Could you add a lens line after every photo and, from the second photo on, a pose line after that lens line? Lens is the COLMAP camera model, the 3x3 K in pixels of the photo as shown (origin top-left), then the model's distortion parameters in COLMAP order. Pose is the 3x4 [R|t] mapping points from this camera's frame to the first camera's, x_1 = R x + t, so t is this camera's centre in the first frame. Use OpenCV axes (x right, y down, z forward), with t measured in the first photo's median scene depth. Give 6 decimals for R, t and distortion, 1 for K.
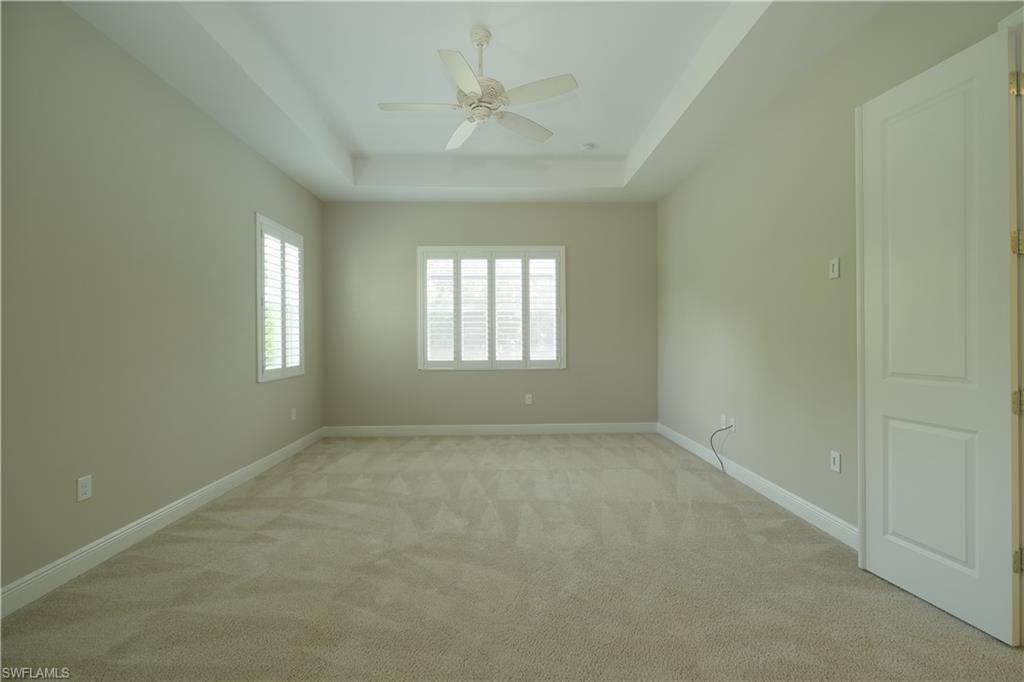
lens RADIAL K [[444.1, 0, 508.5], [0, 444.1, 336.6], [0, 0, 1]] dist [-0.003034, -0.000468]
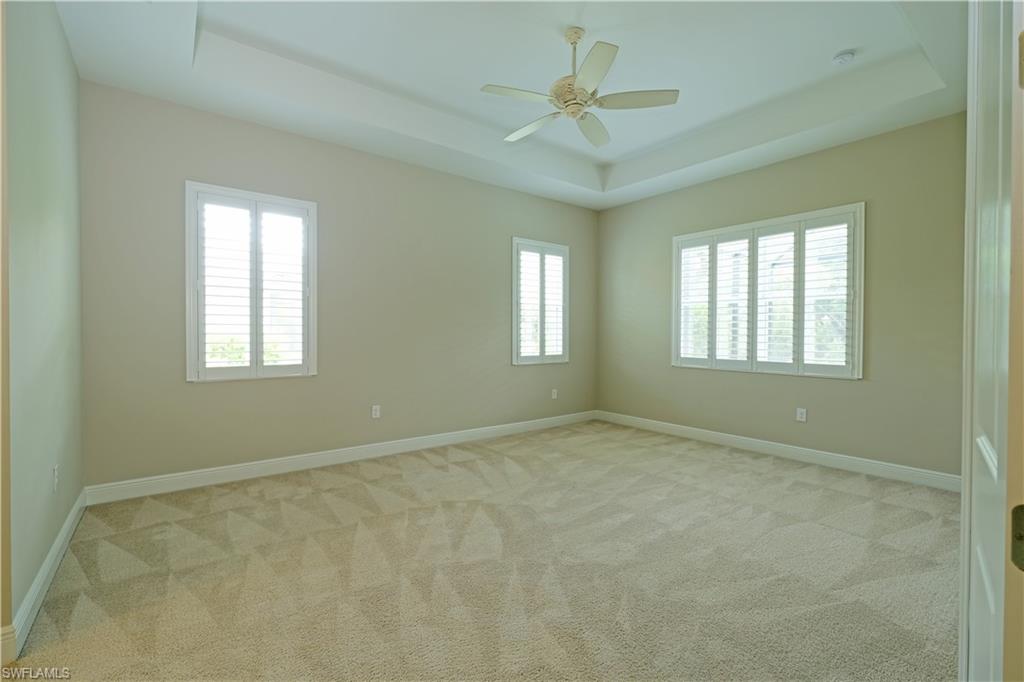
lens RADIAL K [[444.1, 0, 513.1], [0, 444.1, 335.9], [0, 0, 1]] dist [-0.003034, -0.000468]
pose [[0.597570, 0.015587, -0.801665, 0.496348], [-0.007260, 0.999875, 0.014030, -0.001824], [0.801784, -0.002564, 0.597609, 0.205650]]
